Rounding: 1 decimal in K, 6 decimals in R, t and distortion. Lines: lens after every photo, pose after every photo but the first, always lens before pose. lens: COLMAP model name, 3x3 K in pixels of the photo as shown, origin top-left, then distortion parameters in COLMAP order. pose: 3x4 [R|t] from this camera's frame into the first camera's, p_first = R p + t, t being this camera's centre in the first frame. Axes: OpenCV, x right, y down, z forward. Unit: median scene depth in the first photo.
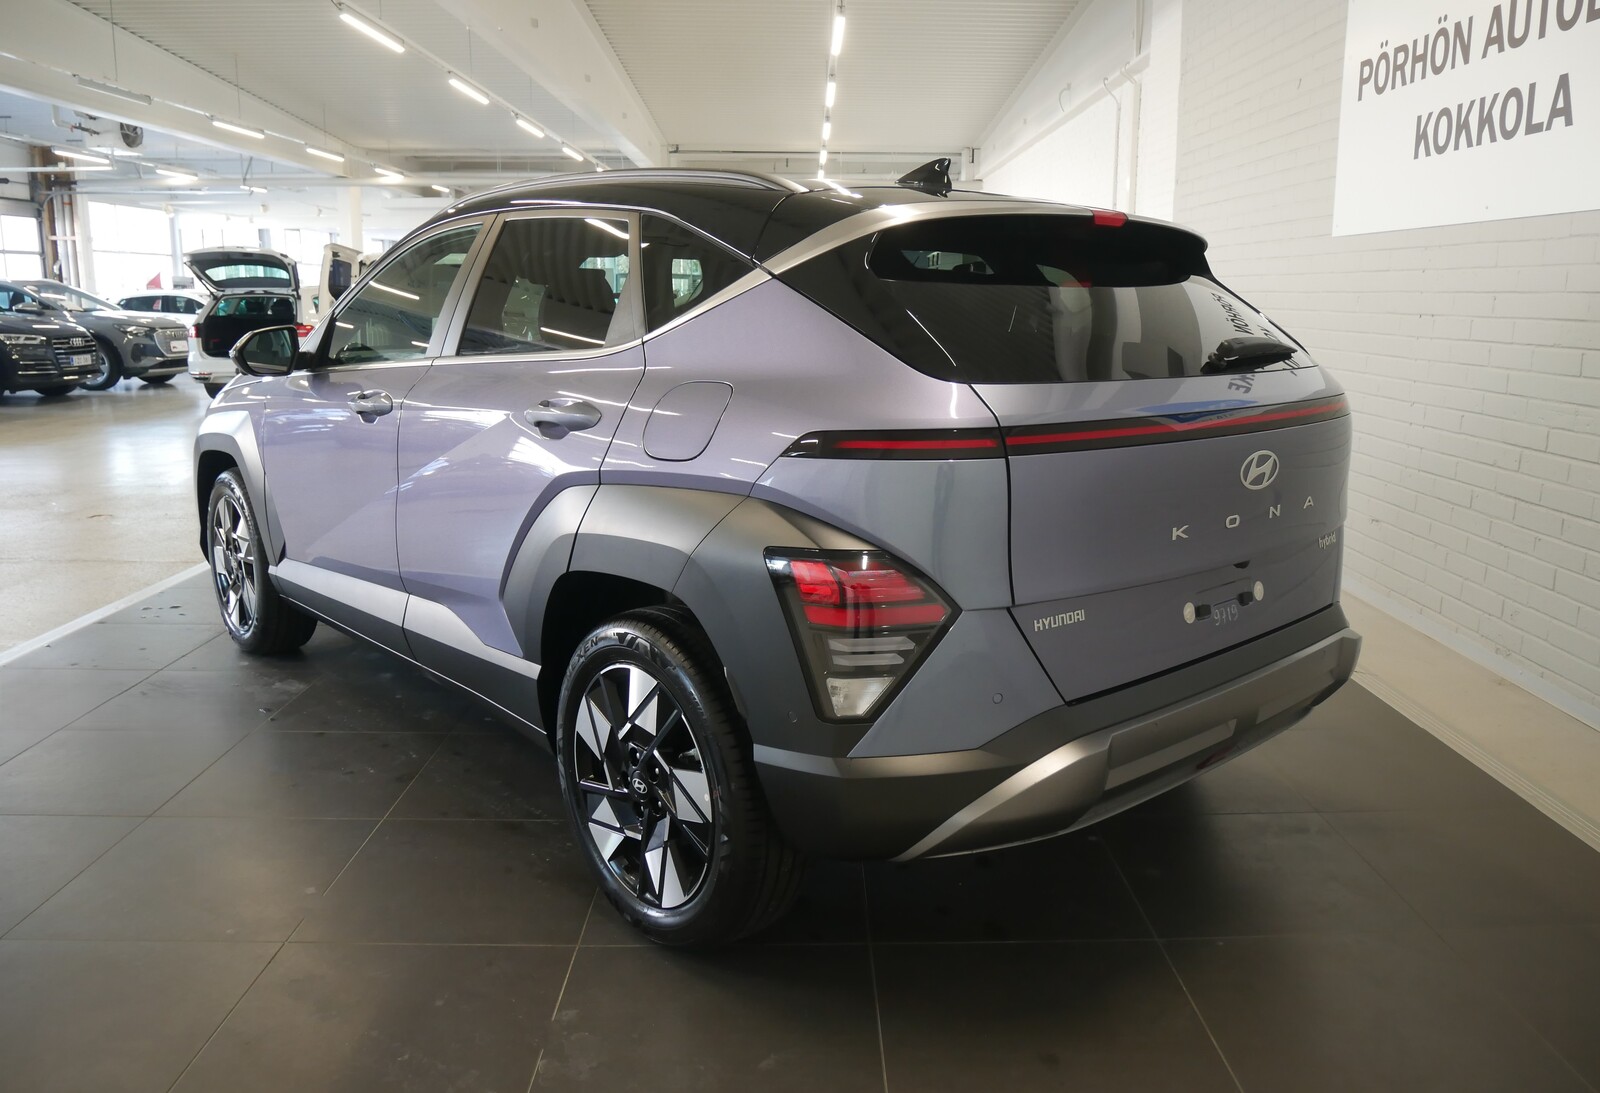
lens RADIAL K [[1181.2, 0, 802.0], [0, 1181.2, 545.5], [0, 0, 1]] dist [-0.052934, 0.001609]
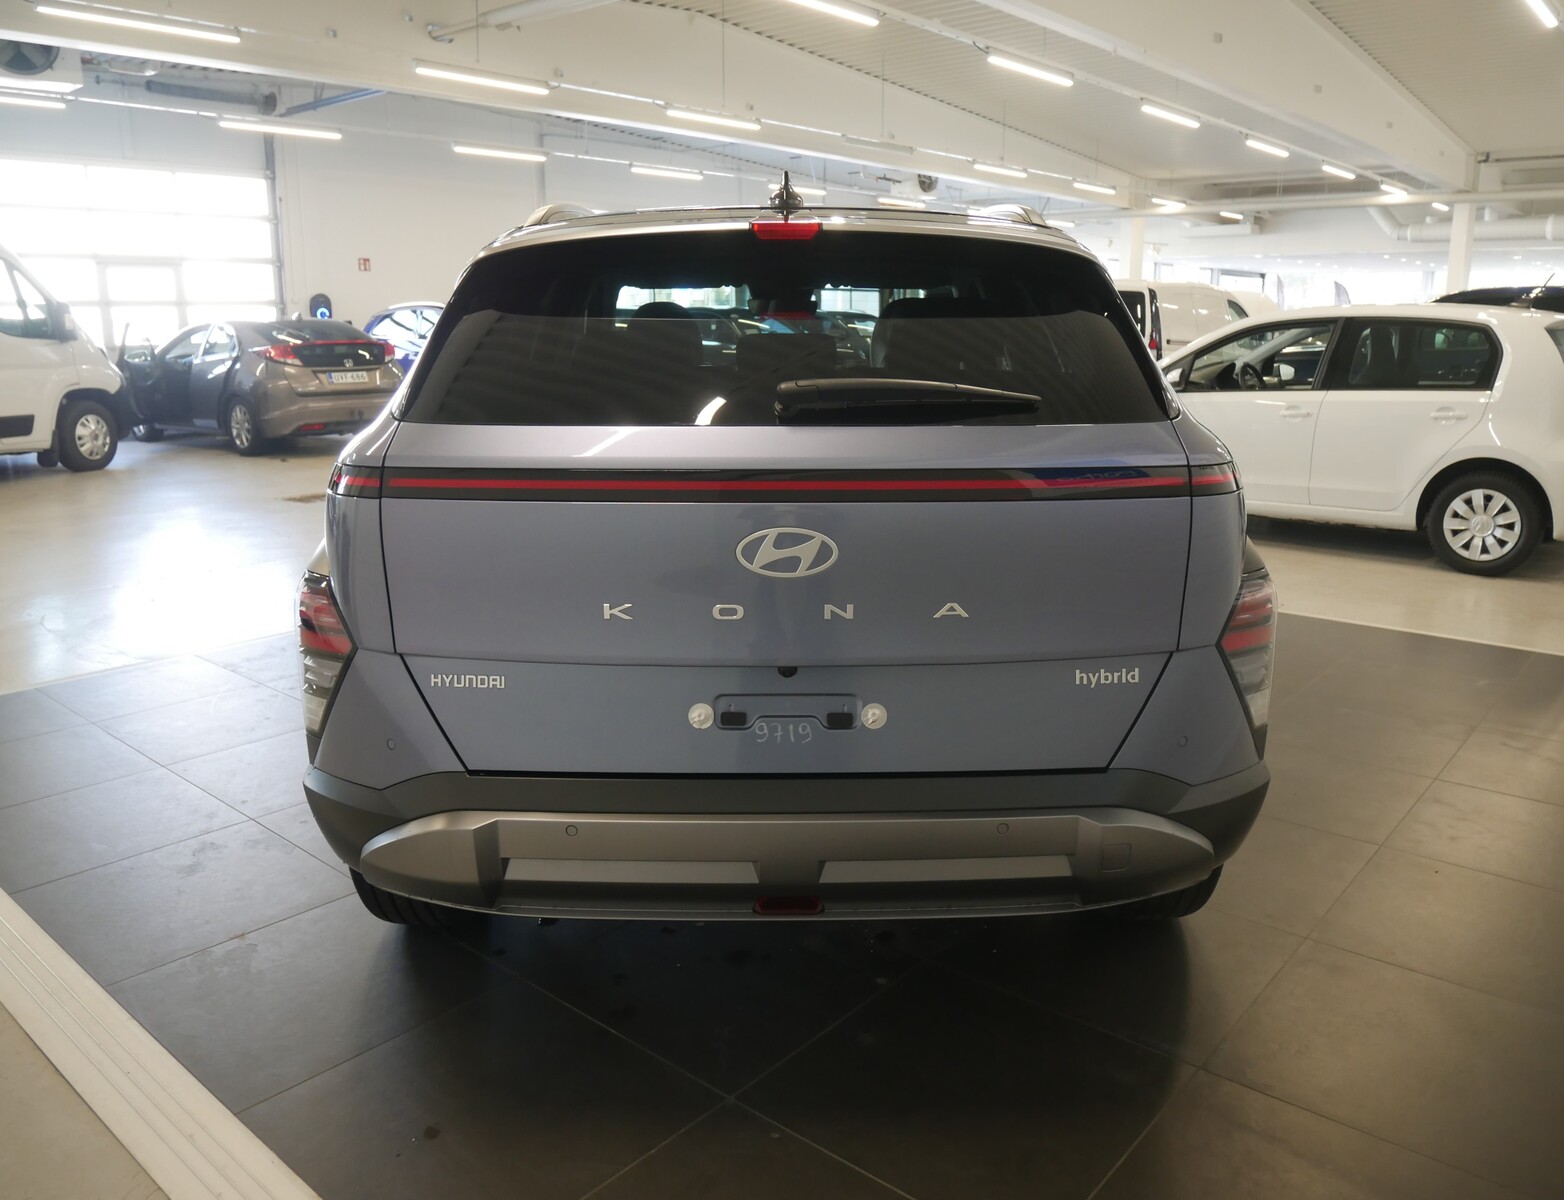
lens RADIAL K [[1149.5, 0, 780.5], [0, 1149.5, 598.3], [0, 0, 1]] dist [-0.063271, 0.010065]
pose [[0.745285, 0.148557, -0.649986, 0.141561], [-0.130833, 0.988494, 0.075910, -0.014709], [0.653784, 0.028465, 0.756146, 0.069259]]
